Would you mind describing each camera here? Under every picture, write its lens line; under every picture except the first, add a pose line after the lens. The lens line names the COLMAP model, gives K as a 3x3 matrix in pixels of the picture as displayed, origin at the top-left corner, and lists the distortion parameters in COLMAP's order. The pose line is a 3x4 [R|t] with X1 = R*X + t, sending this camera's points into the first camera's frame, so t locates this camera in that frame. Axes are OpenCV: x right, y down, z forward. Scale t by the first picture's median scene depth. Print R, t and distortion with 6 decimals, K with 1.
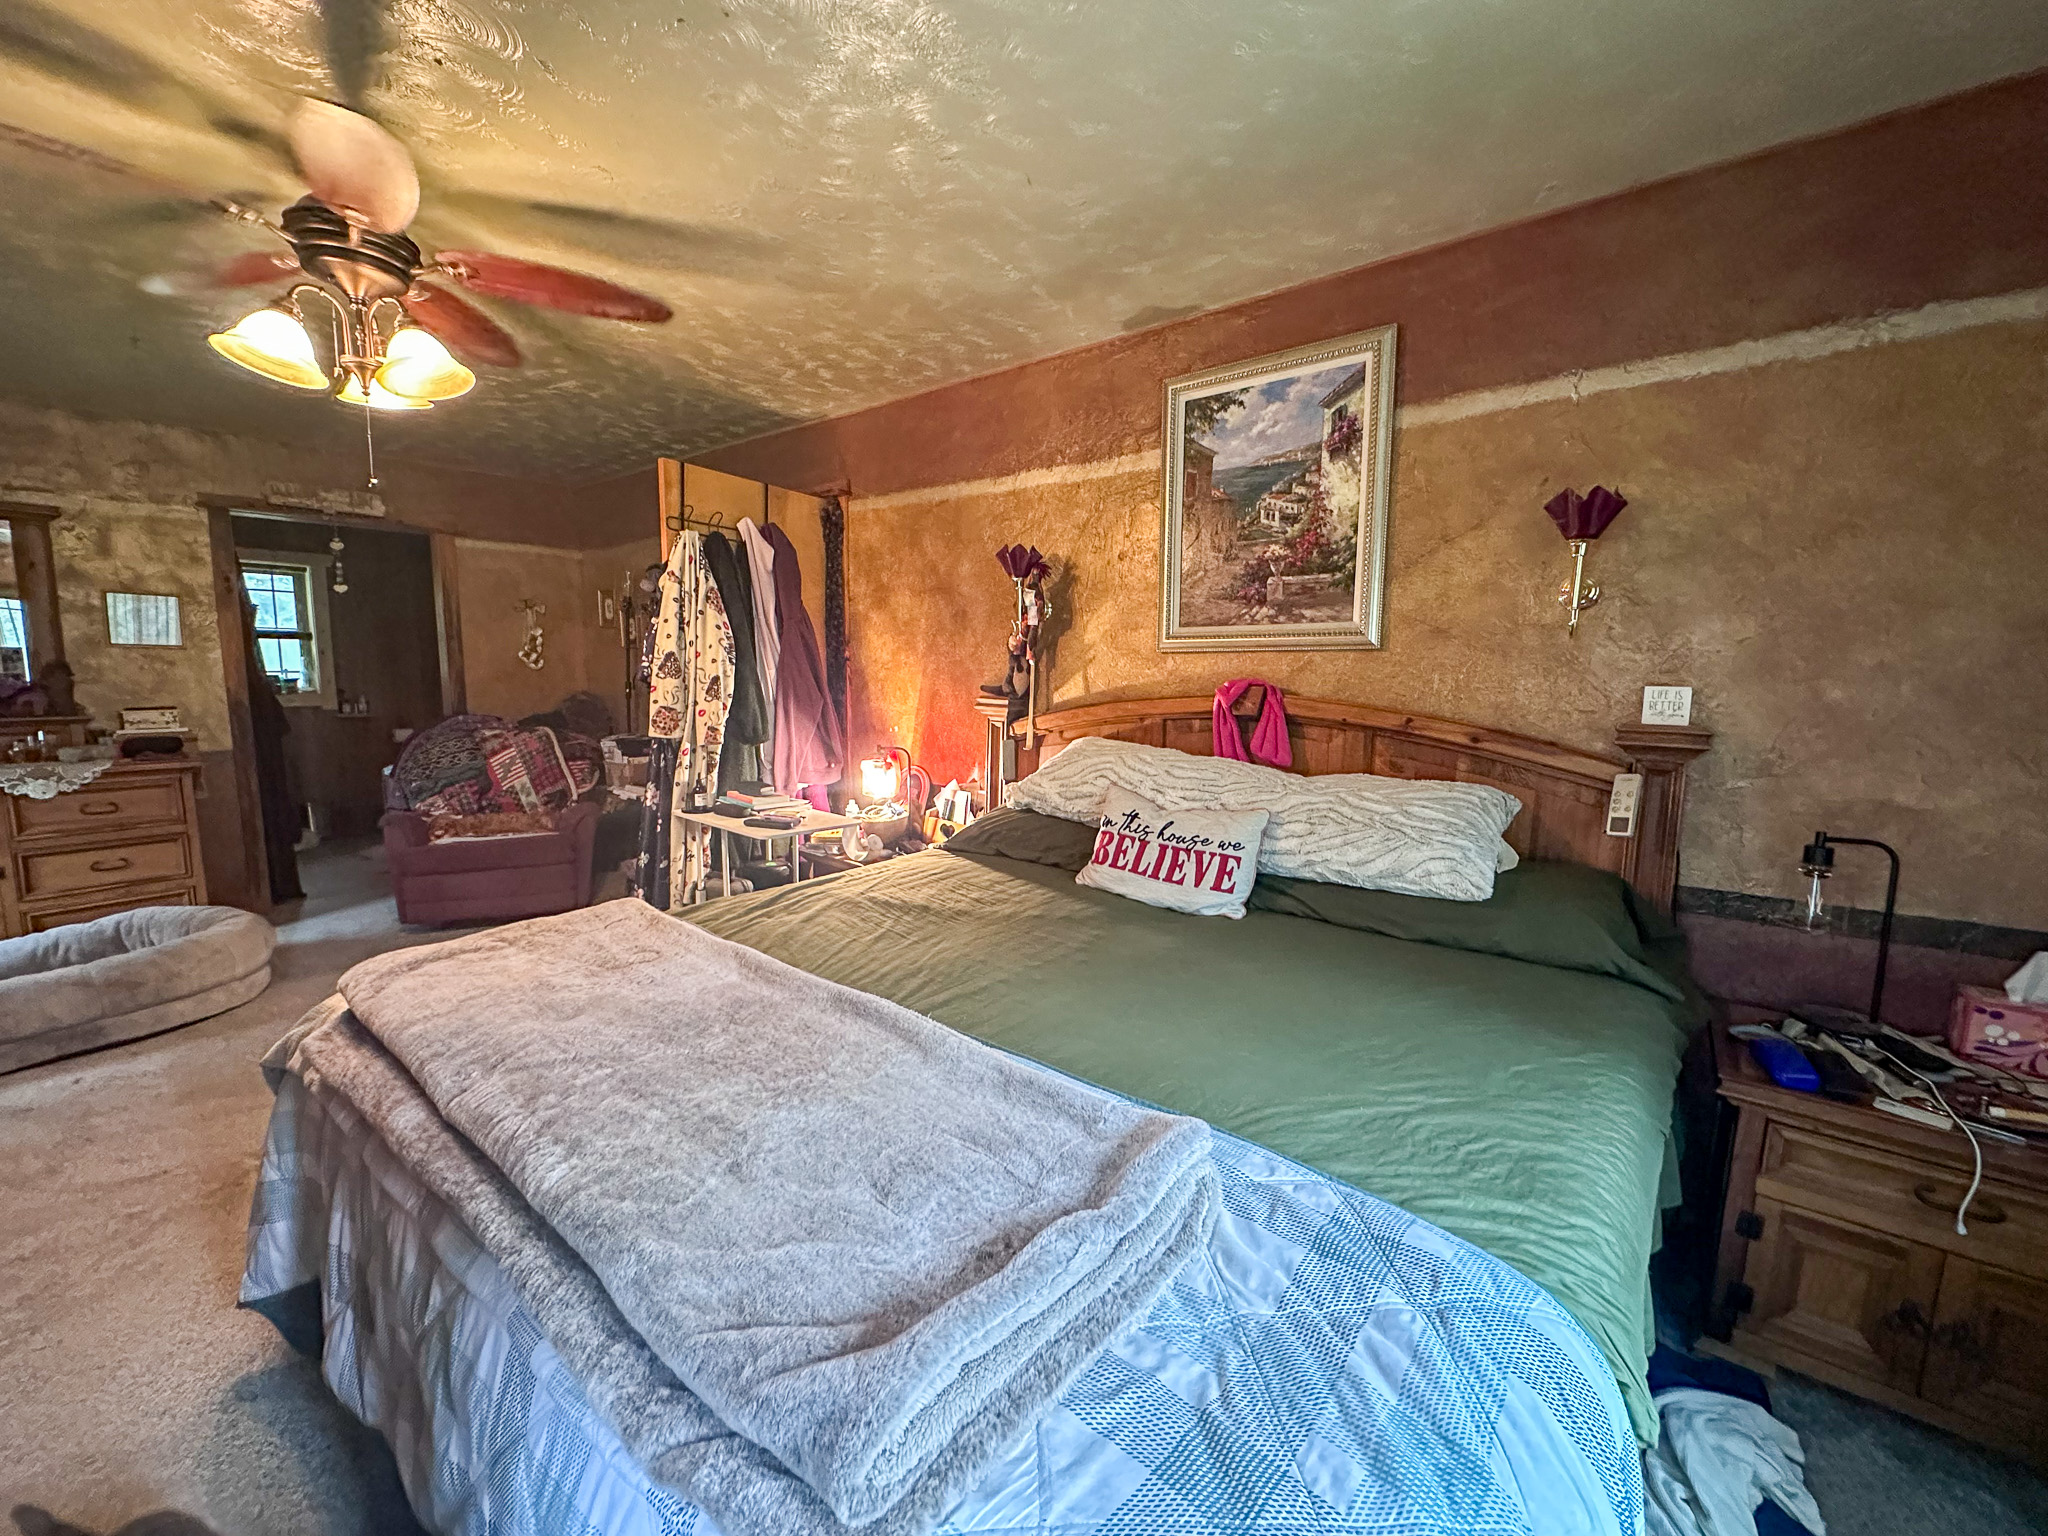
lens RADIAL K [[851.3, 0, 1041.0], [0, 851.3, 766.9], [0, 0, 1]] dist [-0.002524, -0.000247]
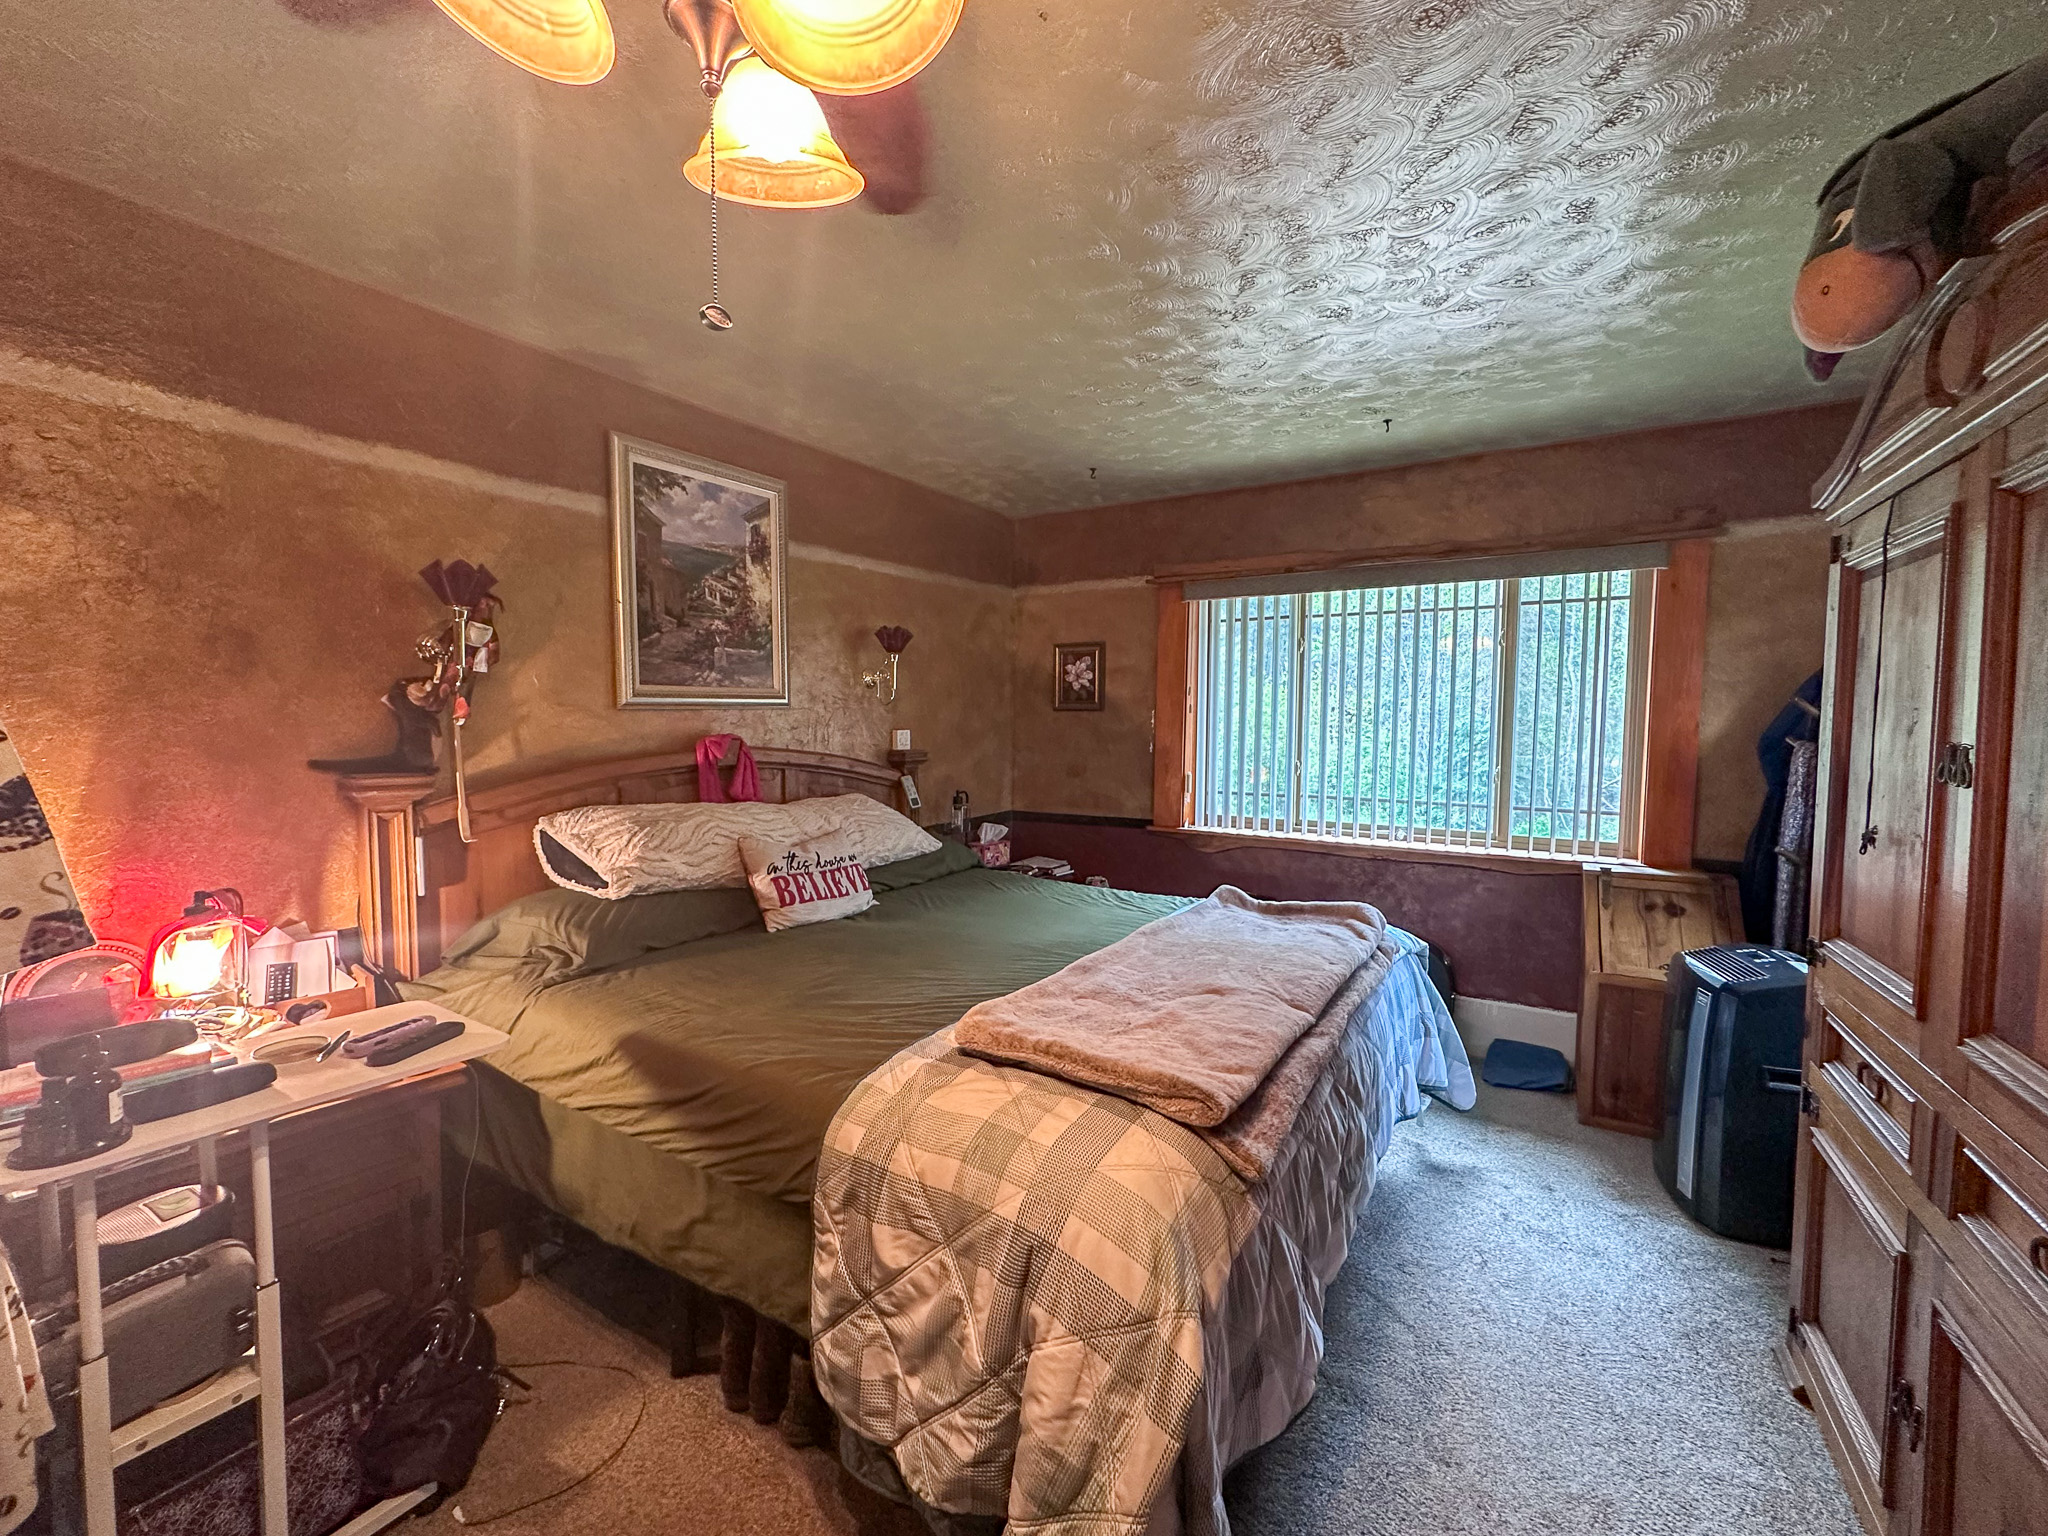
lens RADIAL K [[851.3, 0, 1041.0], [0, 851.3, 766.9], [0, 0, 1]] dist [-0.002524, -0.000247]
pose [[-0.139161, -0.072556, 0.987608, -0.993112], [0.107683, 0.990290, 0.087926, -0.118083], [-0.984398, 0.118584, -0.129996, 0.756222]]
